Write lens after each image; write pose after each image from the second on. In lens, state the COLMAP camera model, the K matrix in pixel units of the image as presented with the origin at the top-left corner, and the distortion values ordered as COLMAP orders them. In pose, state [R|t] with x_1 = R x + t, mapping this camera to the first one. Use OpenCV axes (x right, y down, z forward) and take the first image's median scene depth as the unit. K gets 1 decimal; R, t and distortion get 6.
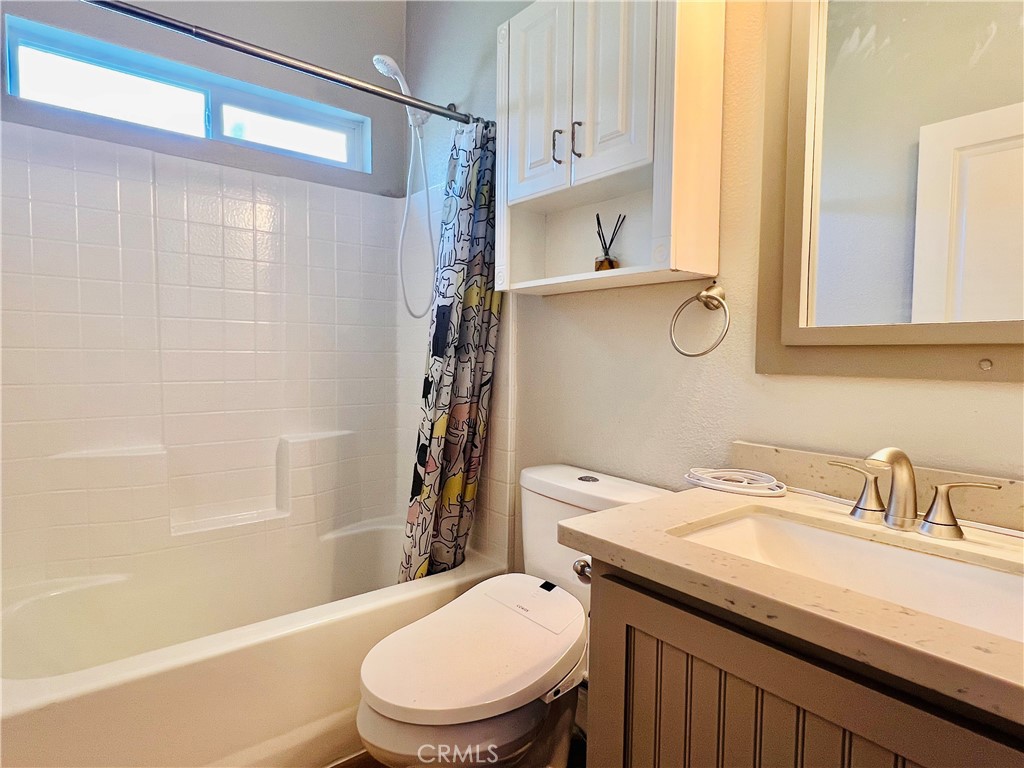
lens RADIAL K [[564.1, 0, 506.4], [0, 564.1, 387.3], [0, 0, 1]] dist [-0.001075, 0.000837]
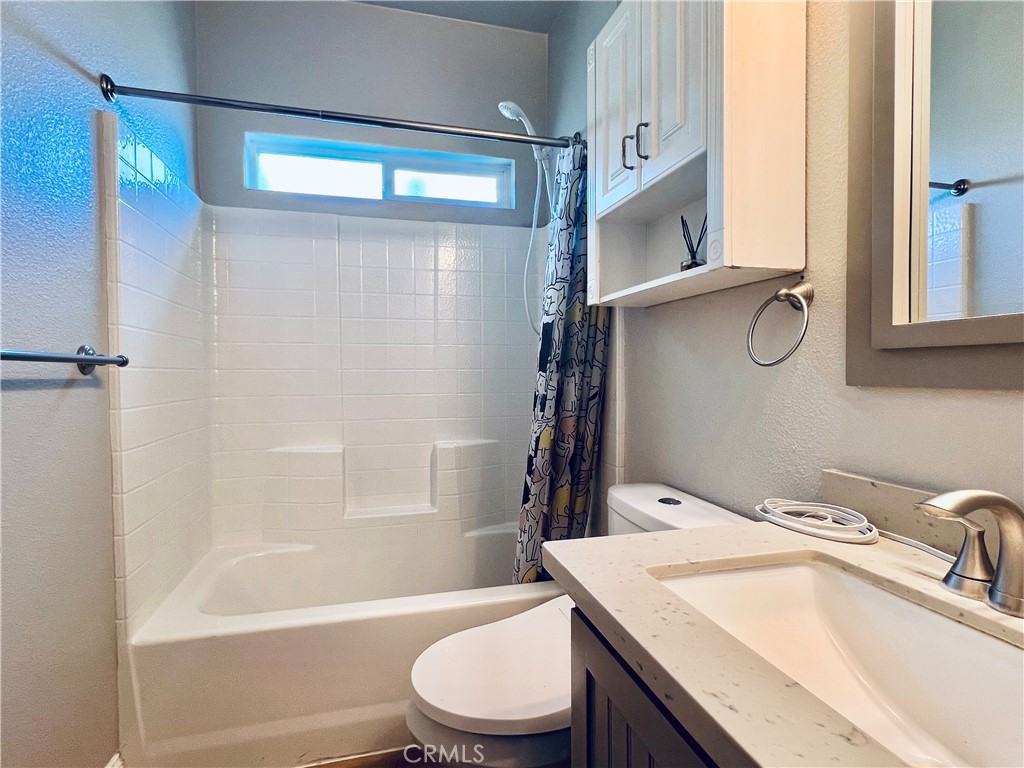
lens RADIAL K [[518.8, 0, 508.9], [0, 518.8, 385.0], [0, 0, 1]] dist [-0.001892, 0.001796]
pose [[0.916221, -0.003650, -0.400657, 0.216365], [-0.010464, 0.999399, -0.033033, 0.002859], [0.400537, 0.034458, 0.915632, 0.097318]]
